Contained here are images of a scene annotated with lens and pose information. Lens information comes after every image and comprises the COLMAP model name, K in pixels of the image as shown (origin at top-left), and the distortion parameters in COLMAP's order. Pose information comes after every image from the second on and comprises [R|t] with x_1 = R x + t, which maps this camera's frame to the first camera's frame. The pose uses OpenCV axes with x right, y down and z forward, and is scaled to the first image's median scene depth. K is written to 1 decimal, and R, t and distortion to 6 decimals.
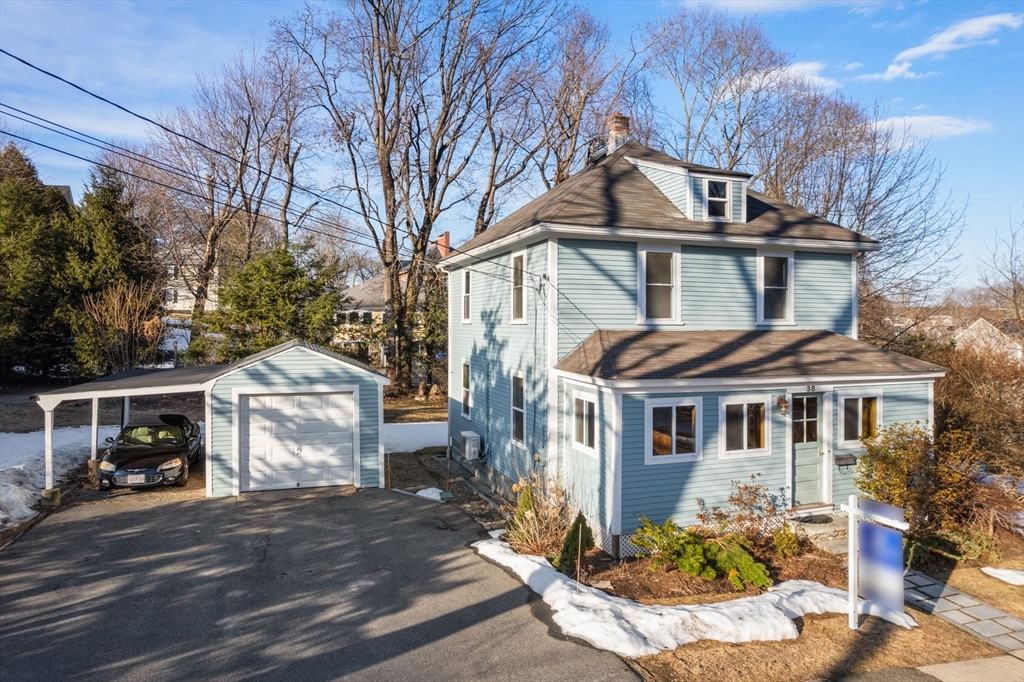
lens RADIAL K [[638.1, 0, 530.9], [0, 638.1, 331.8], [0, 0, 1]] dist [-0.039170, 0.024027]
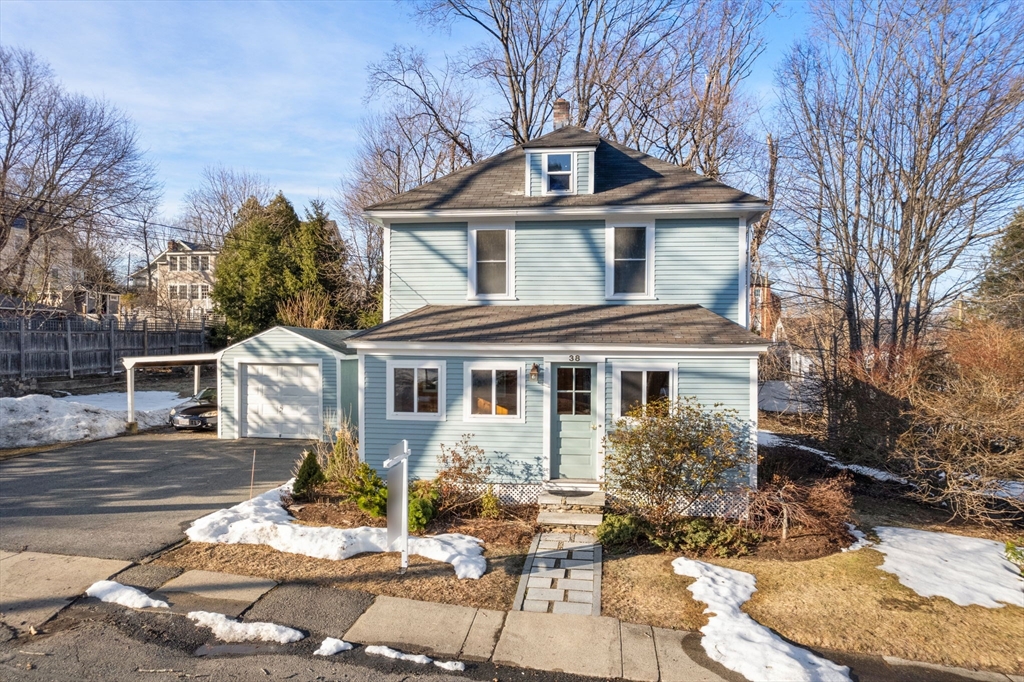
lens RADIAL K [[638.1, 0, 536.6], [0, 638.1, 357.1], [0, 0, 1]] dist [-0.039170, 0.024027]
pose [[0.896305, 0.014008, -0.443218, 0.702024], [-0.006529, 0.999809, 0.018398, 0.060403], [0.443391, -0.013596, 0.896225, 0.091026]]
